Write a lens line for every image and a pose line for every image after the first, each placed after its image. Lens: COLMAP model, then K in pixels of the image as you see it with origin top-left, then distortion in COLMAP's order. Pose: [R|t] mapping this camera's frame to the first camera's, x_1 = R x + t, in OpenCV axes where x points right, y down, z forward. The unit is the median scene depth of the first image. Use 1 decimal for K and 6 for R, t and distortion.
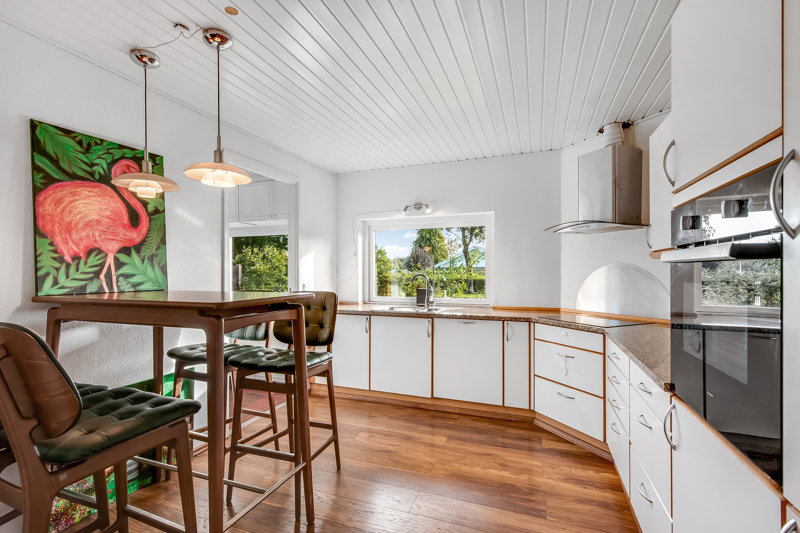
lens RADIAL K [[376.8, 0, 398.7], [0, 376.8, 268.9], [0, 0, 1]] dist [-0.000368, -0.000005]
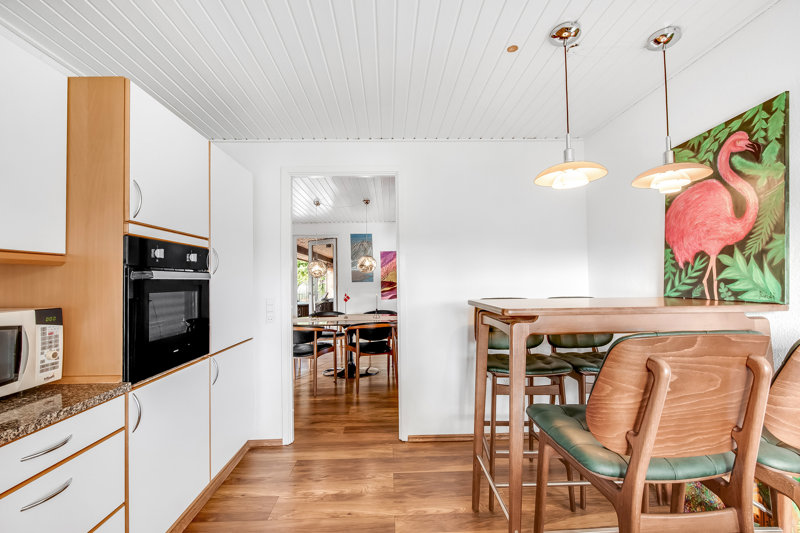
lens RADIAL K [[328.1, 0, 393.0], [0, 328.1, 280.2], [0, 0, 1]] dist [0.000797, 0.000041]
pose [[-0.933748, 0.014211, -0.357648, 0.203674], [0.017114, 0.999841, -0.004952, 0.007540], [0.357521, -0.010745, -0.933843, 1.430959]]
